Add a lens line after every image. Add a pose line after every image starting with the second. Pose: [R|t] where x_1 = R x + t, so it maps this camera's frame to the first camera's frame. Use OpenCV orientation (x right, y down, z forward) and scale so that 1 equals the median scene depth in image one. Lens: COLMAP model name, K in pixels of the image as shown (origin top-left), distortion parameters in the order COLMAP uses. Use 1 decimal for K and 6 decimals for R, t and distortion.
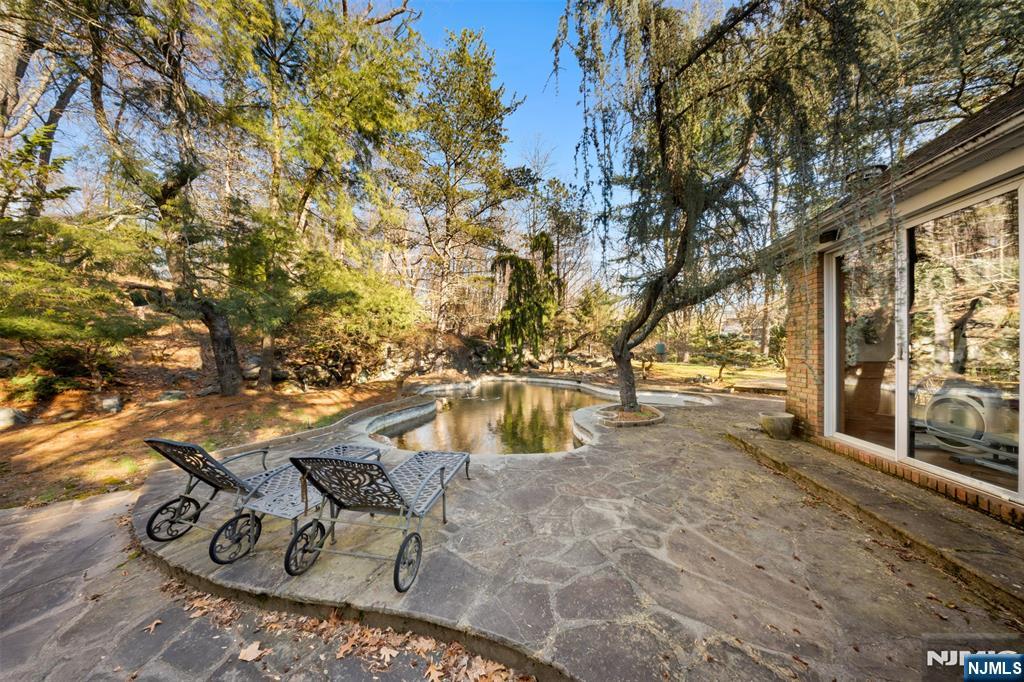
lens RADIAL K [[298.4, 0, 511.4], [0, 298.4, 348.6], [0, 0, 1]] dist [-0.000100, -0.000010]
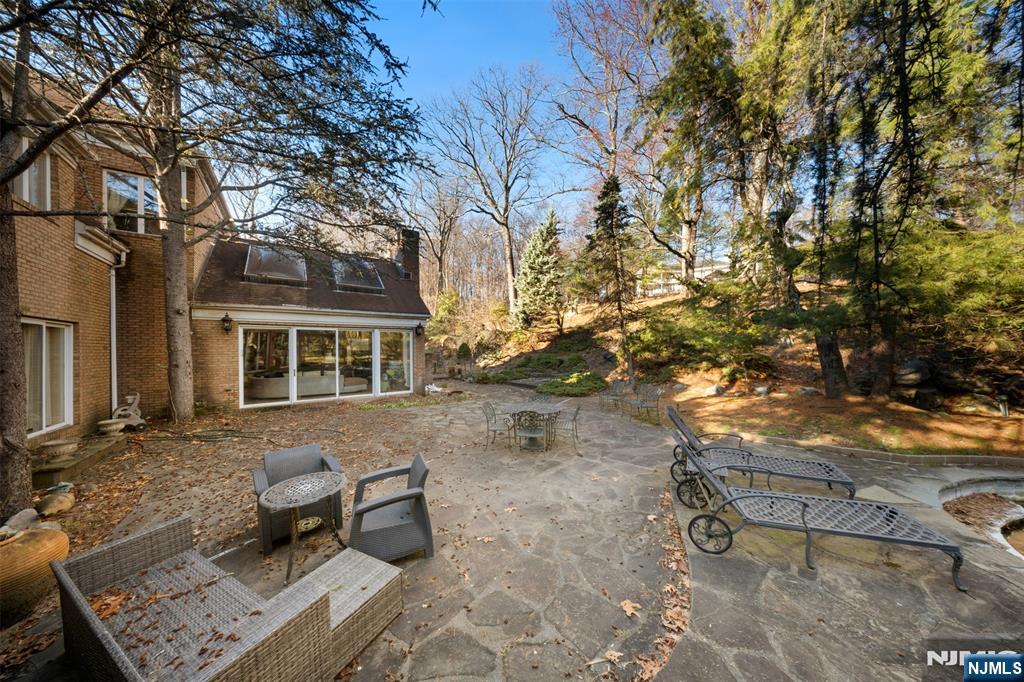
lens RADIAL K [[298.4, 0, 511.4], [0, 298.4, 348.6], [0, 0, 1]] dist [-0.000100, -0.000010]
pose [[-0.202486, -0.001254, -0.979284, 0.297066], [0.012011, 0.999921, -0.003764, -0.024899], [0.979211, -0.012525, -0.202455, 0.119777]]
